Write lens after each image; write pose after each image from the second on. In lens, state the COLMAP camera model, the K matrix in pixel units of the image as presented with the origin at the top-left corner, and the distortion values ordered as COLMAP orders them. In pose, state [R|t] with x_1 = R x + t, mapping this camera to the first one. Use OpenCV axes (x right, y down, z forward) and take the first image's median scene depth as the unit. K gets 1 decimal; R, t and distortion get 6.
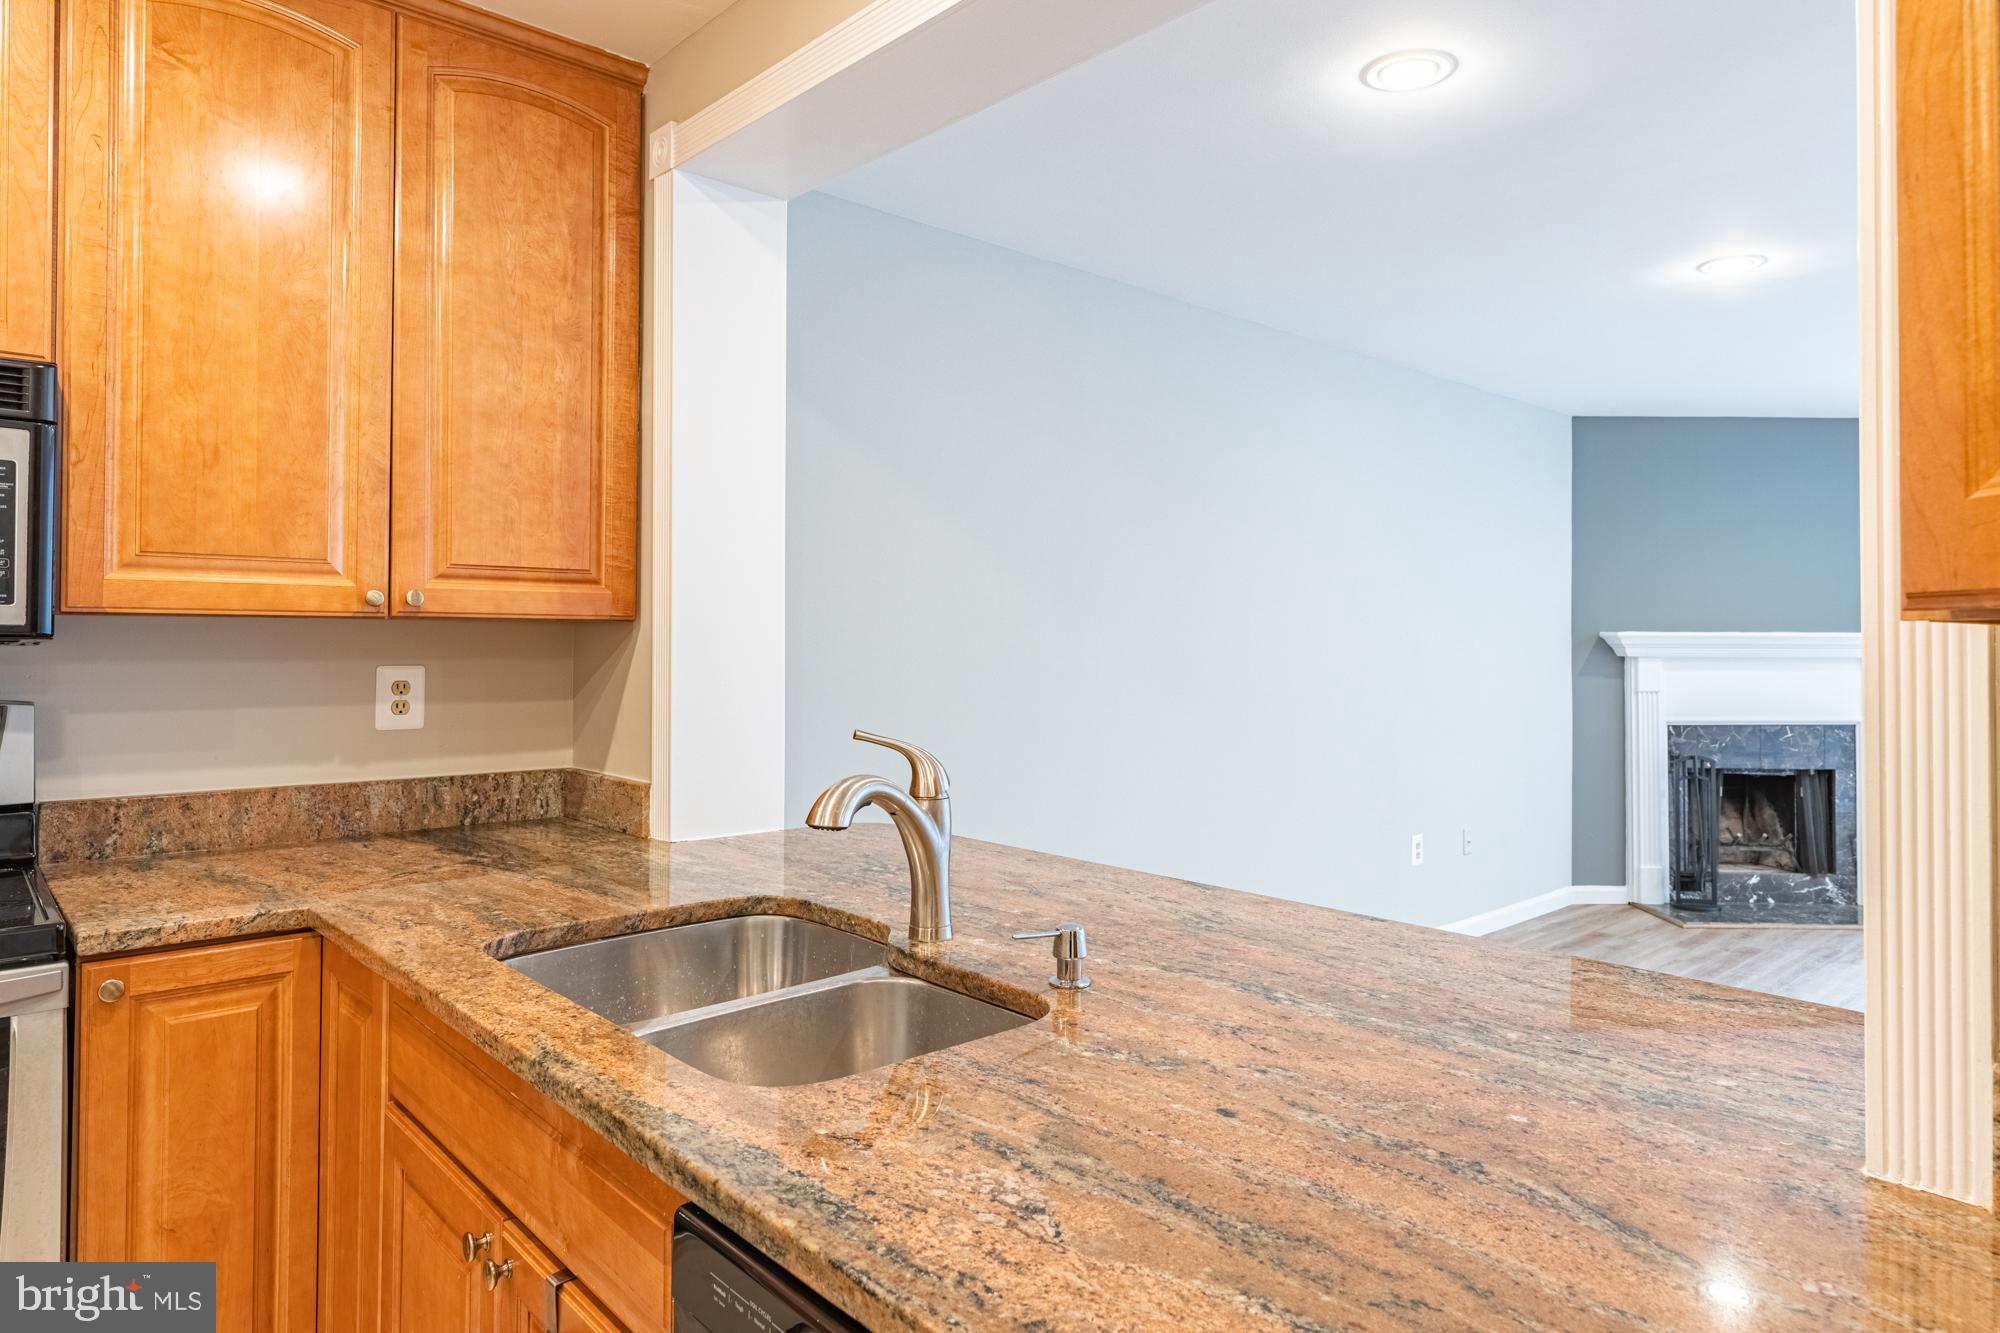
lens RADIAL K [[1216.1, 0, 1000.7], [0, 1216.1, 622.8], [0, 0, 1]] dist [0.002700, 0.000511]
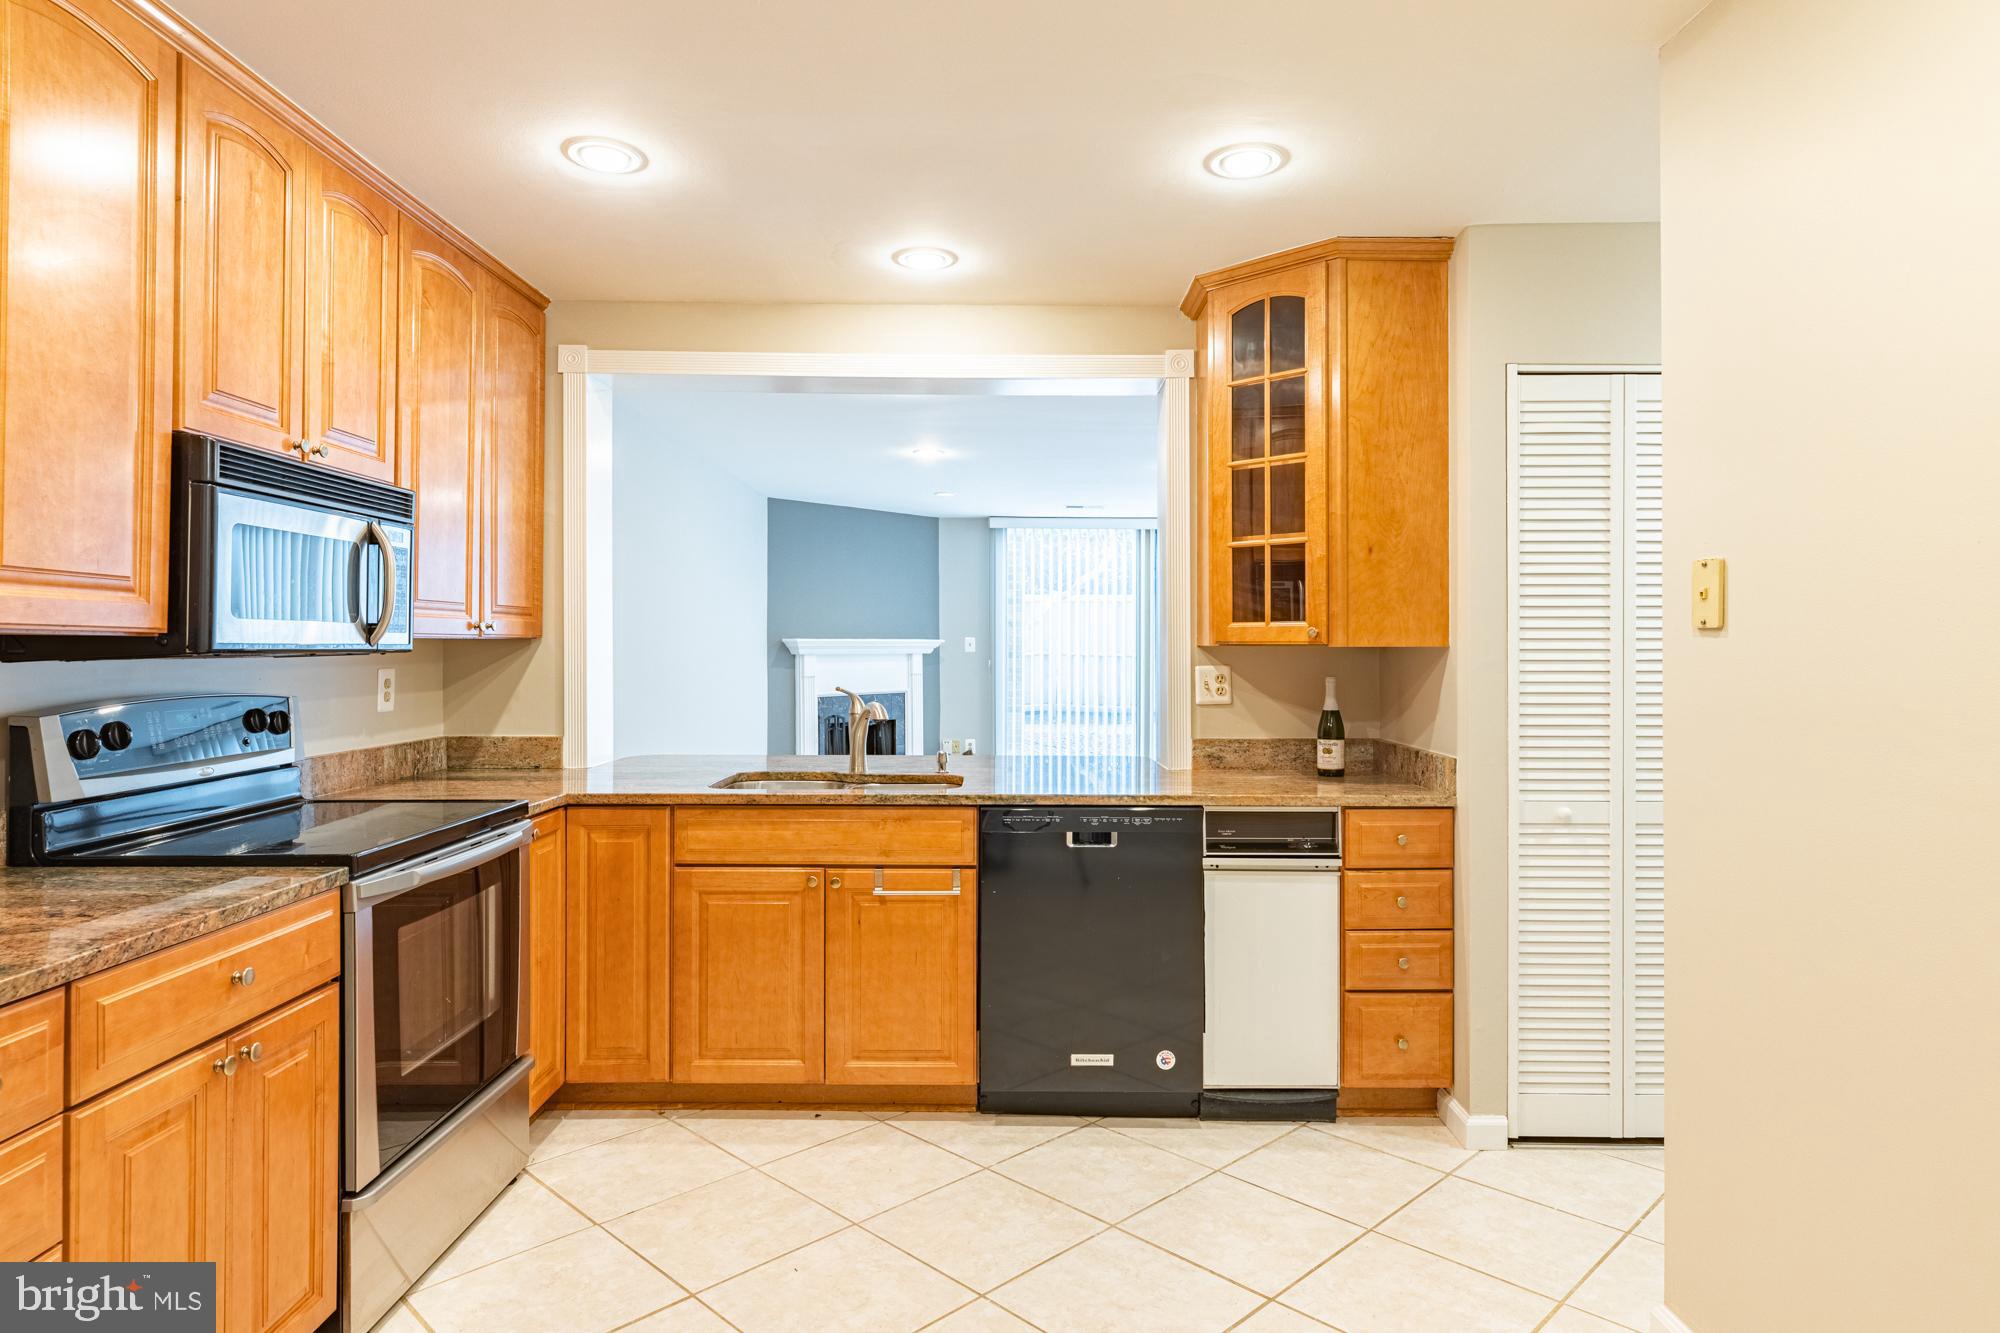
lens RADIAL K [[1153.9, 0, 999.1], [0, 1153.9, 640.7], [0, 0, 1]] dist [0.002169, -0.000836]
pose [[0.678135, -0.002697, 0.734932, -0.402941], [-0.007170, 0.999921, 0.010286, -0.007312], [-0.734902, -0.012244, 0.678062, -0.198326]]
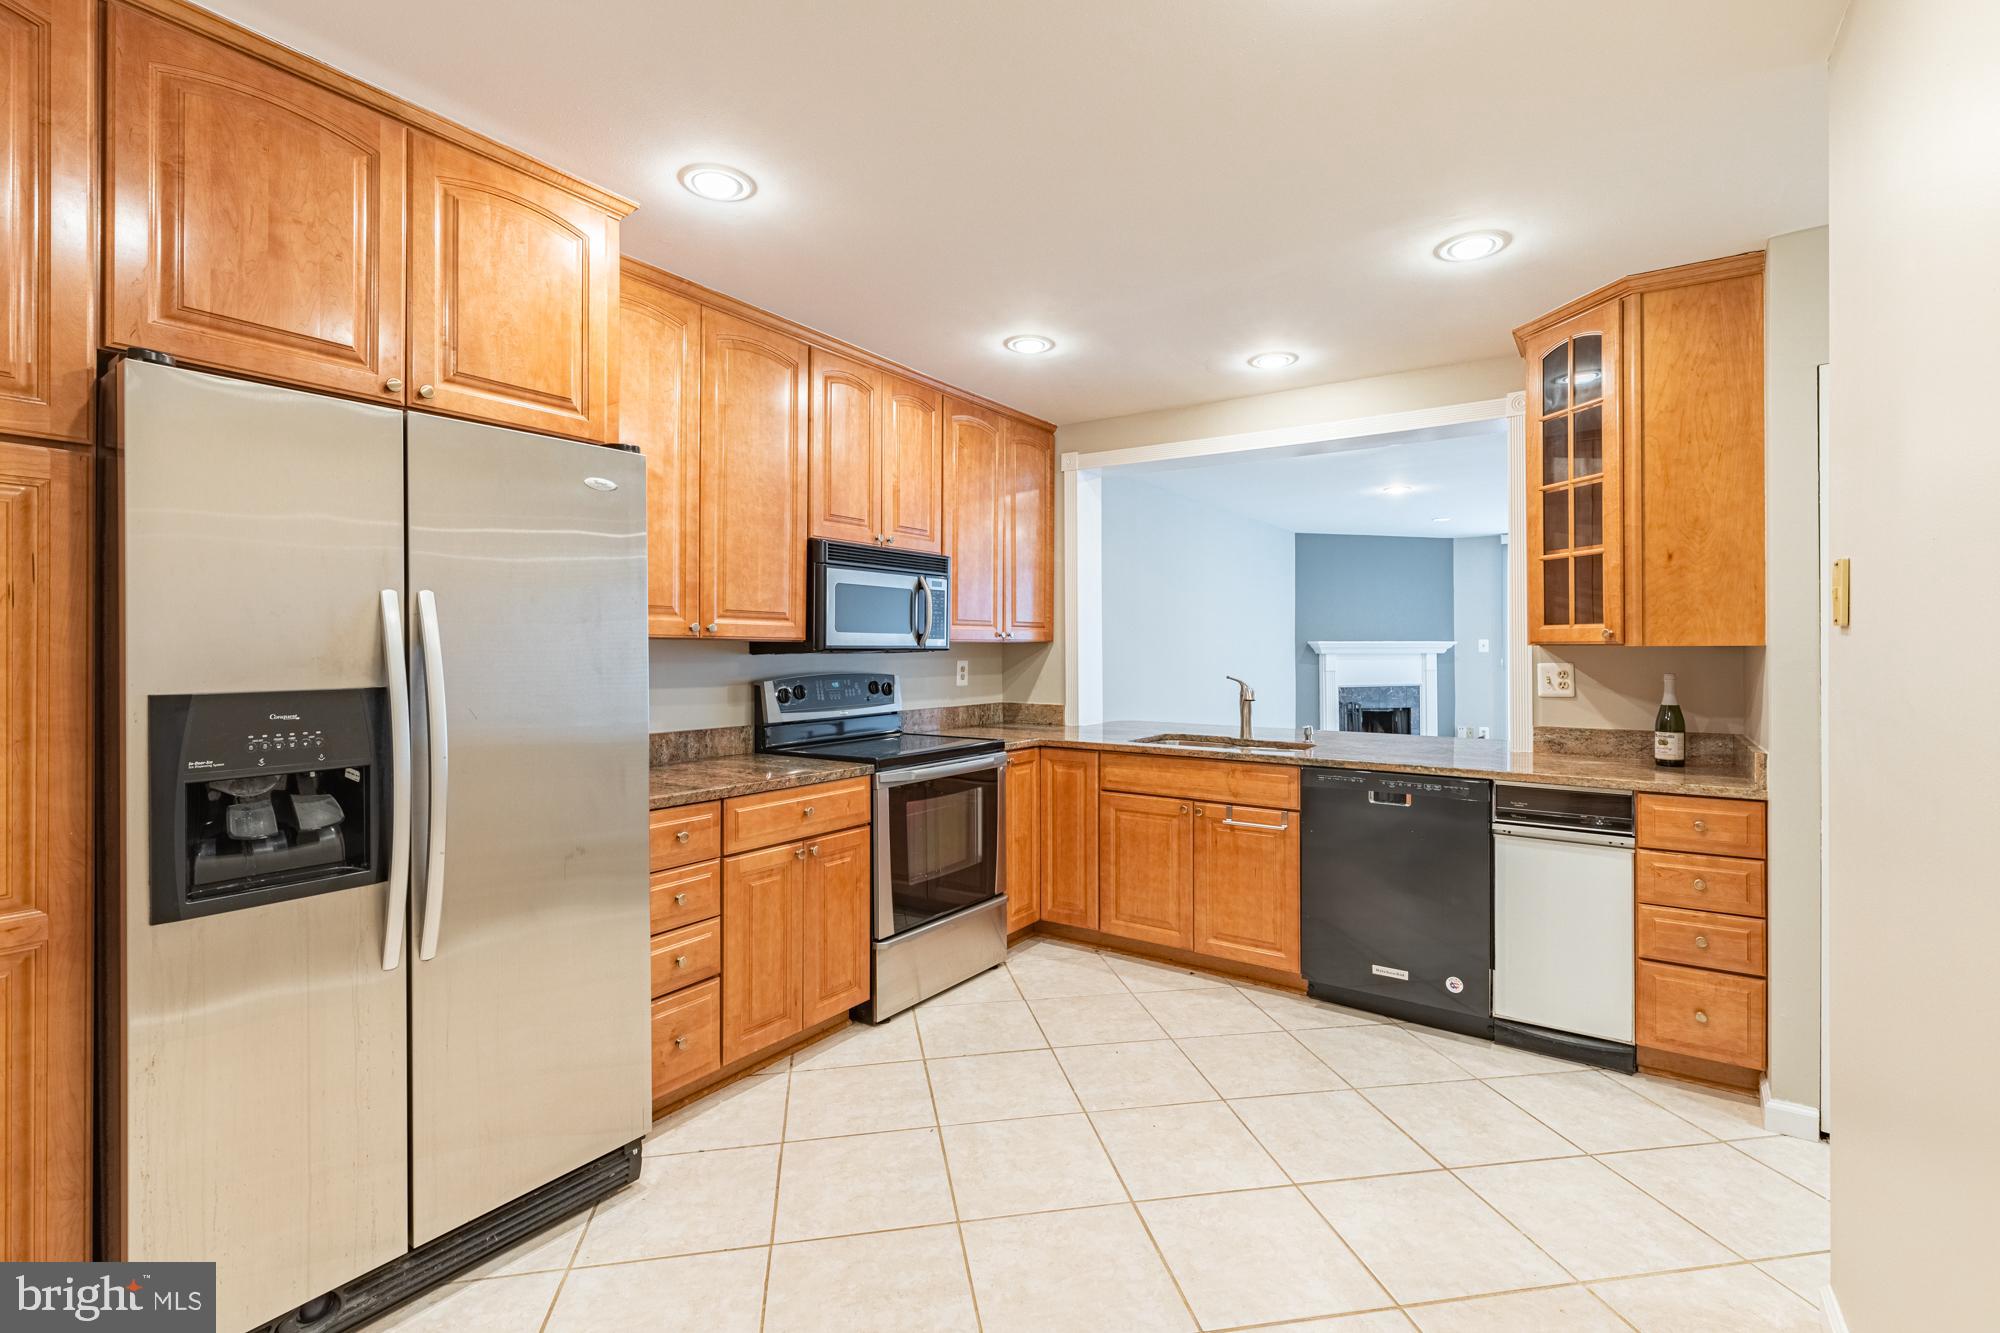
lens RADIAL K [[891.4, 0, 1002.7], [0, 891.4, 646.8], [0, 0, 1]] dist [0.000386, 0.000288]
pose [[0.975440, -0.007202, 0.220148, -0.322312], [0.003988, 0.999879, 0.015039, -0.007934], [-0.220230, -0.013791, 0.975351, -0.320206]]
